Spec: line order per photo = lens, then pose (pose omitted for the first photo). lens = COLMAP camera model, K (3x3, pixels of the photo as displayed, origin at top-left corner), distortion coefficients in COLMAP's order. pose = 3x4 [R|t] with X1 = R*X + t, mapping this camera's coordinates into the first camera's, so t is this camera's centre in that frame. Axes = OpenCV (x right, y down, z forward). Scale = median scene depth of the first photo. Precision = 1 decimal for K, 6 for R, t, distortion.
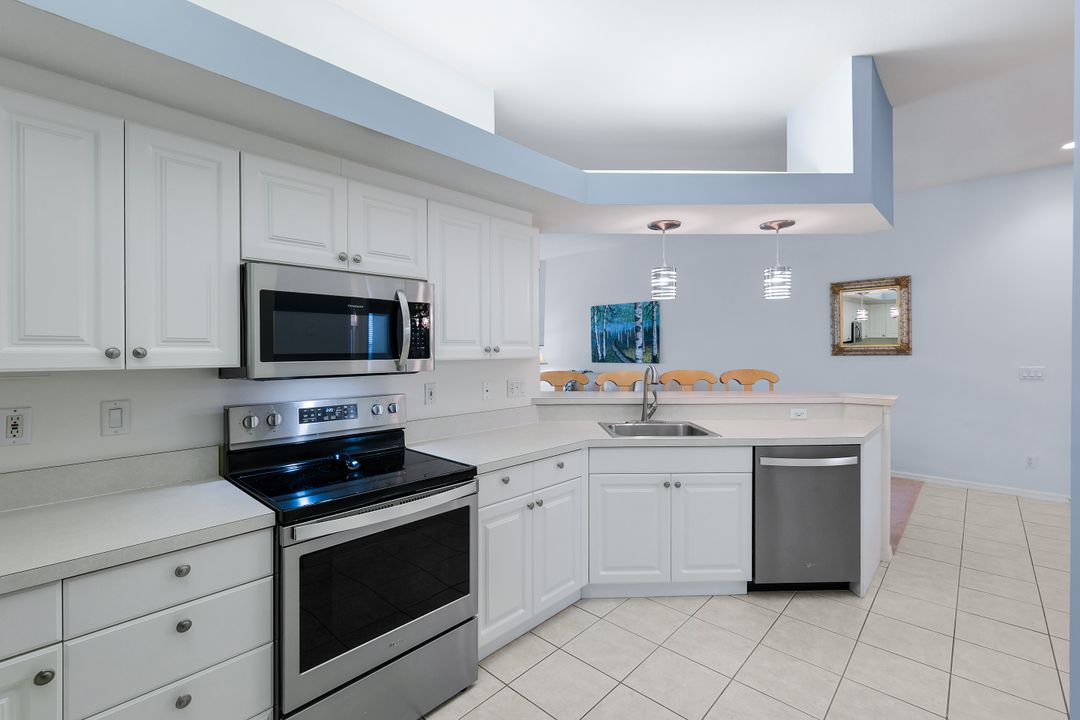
lens RADIAL K [[472.4, 0, 532.4], [0, 472.4, 351.1], [0, 0, 1]] dist [0.004758, -0.001431]
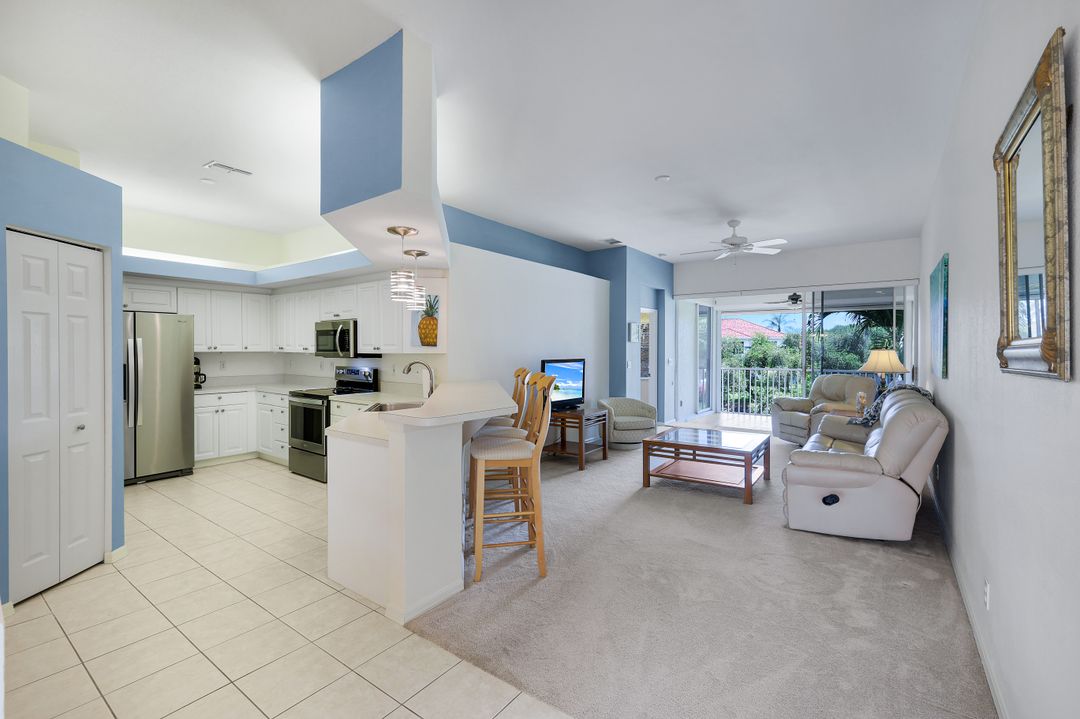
lens RADIAL K [[472.4, 0, 535.1], [0, 472.4, 359.0], [0, 0, 1]] dist [0.004758, -0.001431]
pose [[0.122086, 0.022775, -0.992258, 0.676798], [-0.007678, 0.999728, 0.022002, -0.002634], [0.992490, 0.004932, 0.122228, 0.489139]]
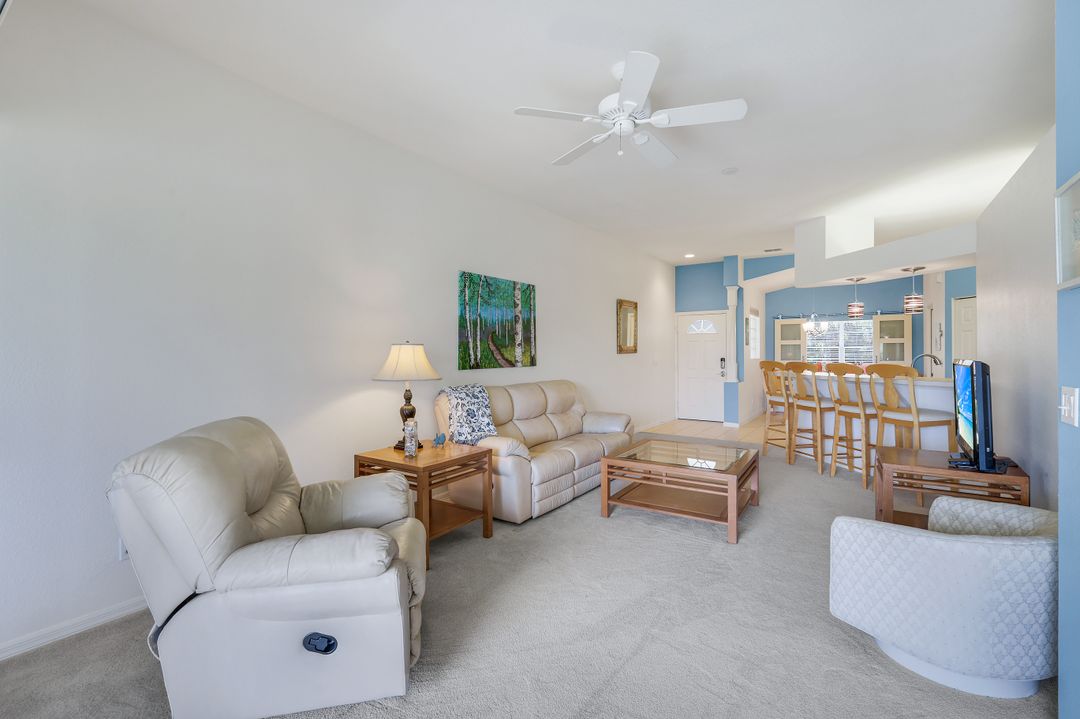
lens RADIAL K [[472.4, 0, 535.8], [0, 472.4, 351.4], [0, 0, 1]] dist [0.004758, -0.001431]
pose [[-0.150386, 0.008029, 0.988595, -0.479558], [0.011953, 0.999909, -0.006303, 0.006639], [-0.988555, 0.010868, -0.150468, 1.071167]]
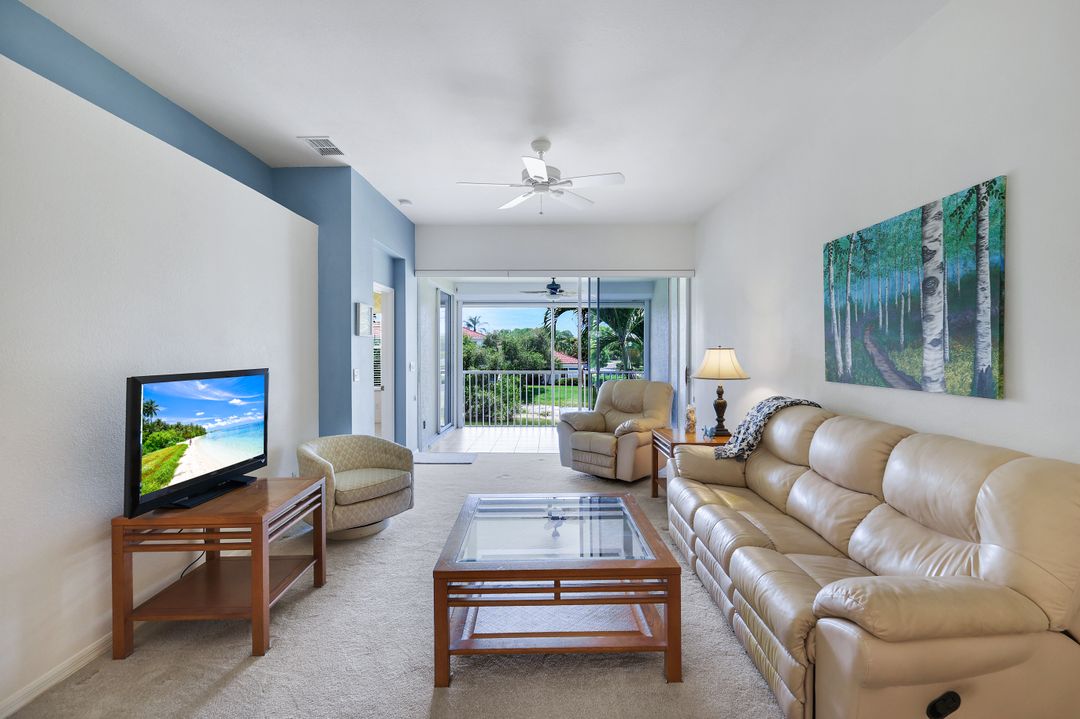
lens RADIAL K [[472.4, 0, 538.2], [0, 472.4, 353.0], [0, 0, 1]] dist [0.004758, -0.001431]
pose [[0.676618, 0.008128, -0.736289, 0.278175], [-0.006600, 0.999966, 0.004974, -0.001182], [0.736305, 0.001494, 0.676649, 0.582706]]
